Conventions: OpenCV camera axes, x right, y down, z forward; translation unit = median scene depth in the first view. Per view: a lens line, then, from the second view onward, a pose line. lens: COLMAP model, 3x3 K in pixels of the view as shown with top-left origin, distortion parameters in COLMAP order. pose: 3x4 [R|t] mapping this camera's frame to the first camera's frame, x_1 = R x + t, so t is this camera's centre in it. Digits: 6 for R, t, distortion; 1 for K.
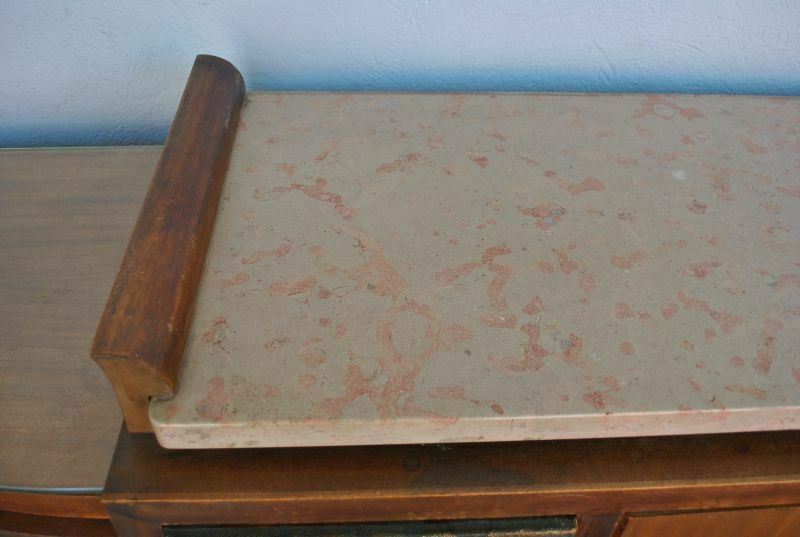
lens RADIAL K [[724.5, 0, 400.0], [0, 724.5, 268.5], [0, 0, 1]] dist [-0.070320, 0.007598]
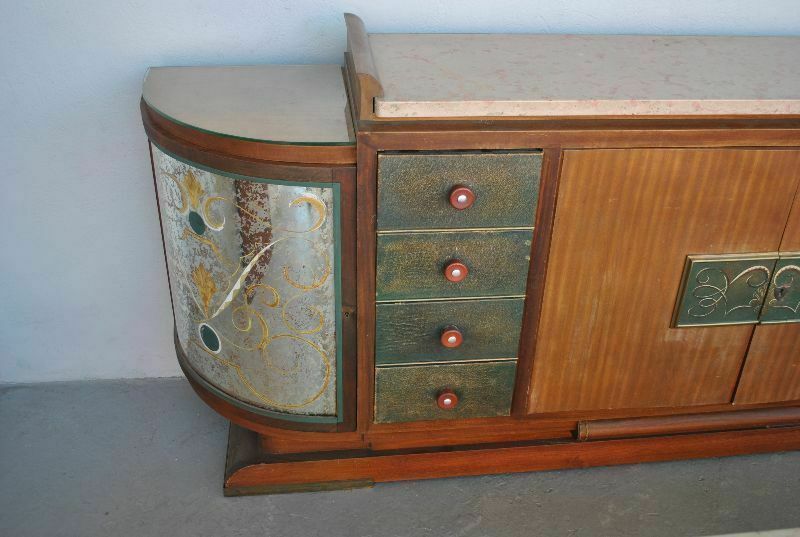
lens RADIAL K [[808.9, 0, 400.0], [0, 808.9, 268.5], [0, 0, 1]] dist [-0.062176, 0.012175]
pose [[0.997390, -0.034755, 0.063293, -0.420318], [0.046223, 0.980722, -0.189864, 1.214244], [-0.055474, 0.192294, 0.979768, -1.563740]]
